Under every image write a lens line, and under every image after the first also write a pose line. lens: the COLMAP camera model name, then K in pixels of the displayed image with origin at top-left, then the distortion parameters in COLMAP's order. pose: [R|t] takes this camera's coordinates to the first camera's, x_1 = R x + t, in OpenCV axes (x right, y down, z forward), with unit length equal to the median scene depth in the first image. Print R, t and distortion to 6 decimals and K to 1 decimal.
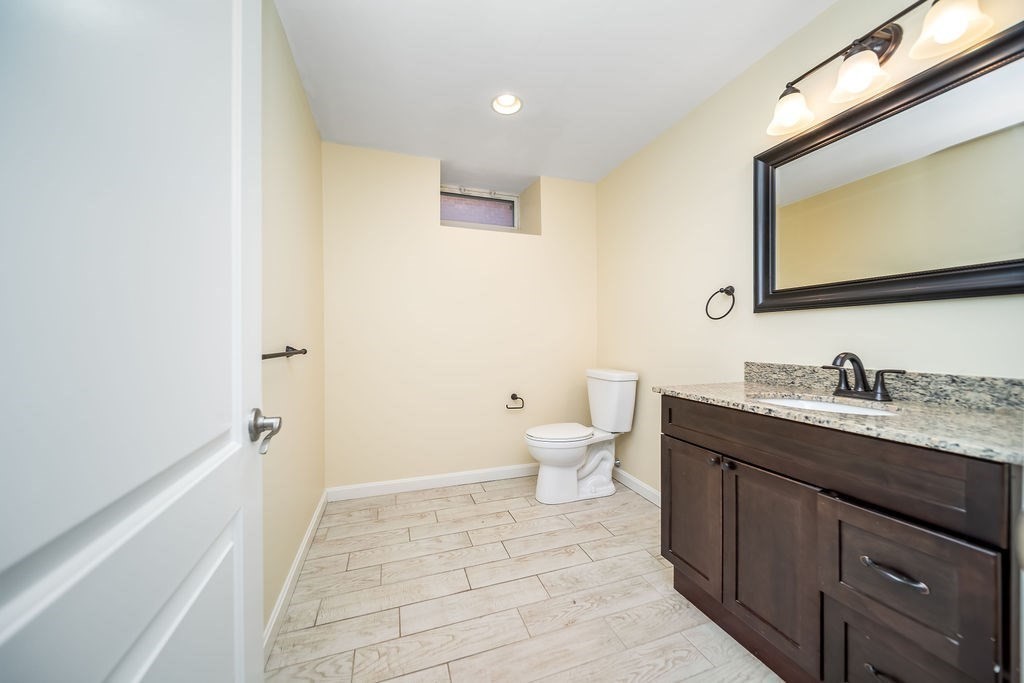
lens RADIAL K [[362.3, 0, 507.9], [0, 362.3, 336.9], [0, 0, 1]] dist [-0.001185, 0.001244]
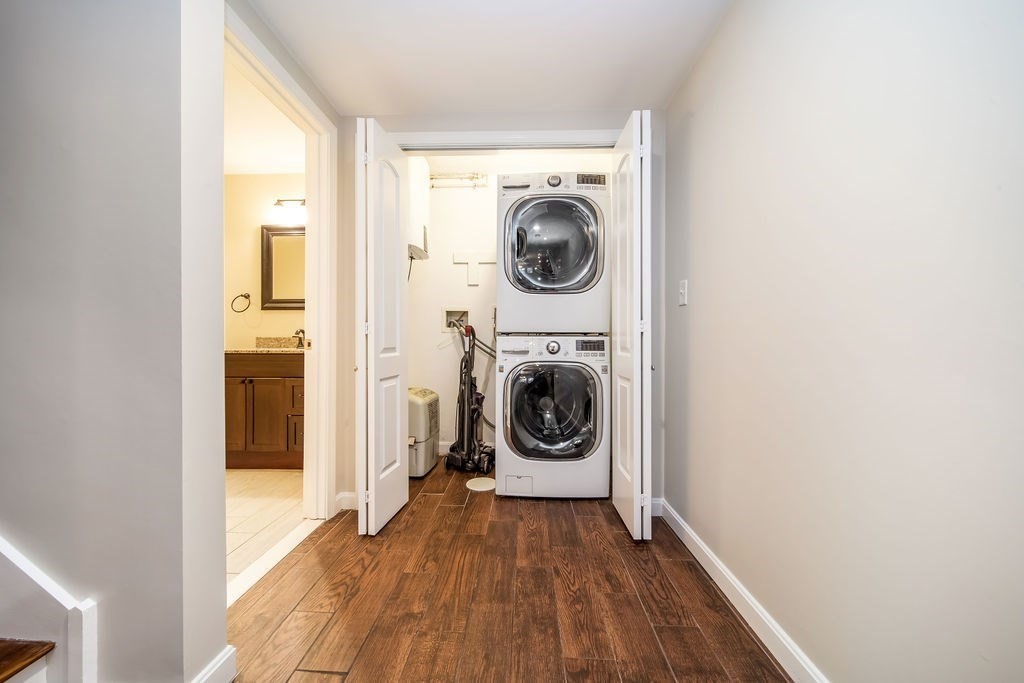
lens RADIAL K [[362.3, 0, 507.3], [0, 362.3, 342.9], [0, 0, 1]] dist [-0.001185, 0.001244]
pose [[0.365655, 0.003274, 0.930745, -0.590829], [0.001190, 0.999991, -0.003985, 0.113214], [-0.930750, 0.002564, 0.365648, -0.858401]]
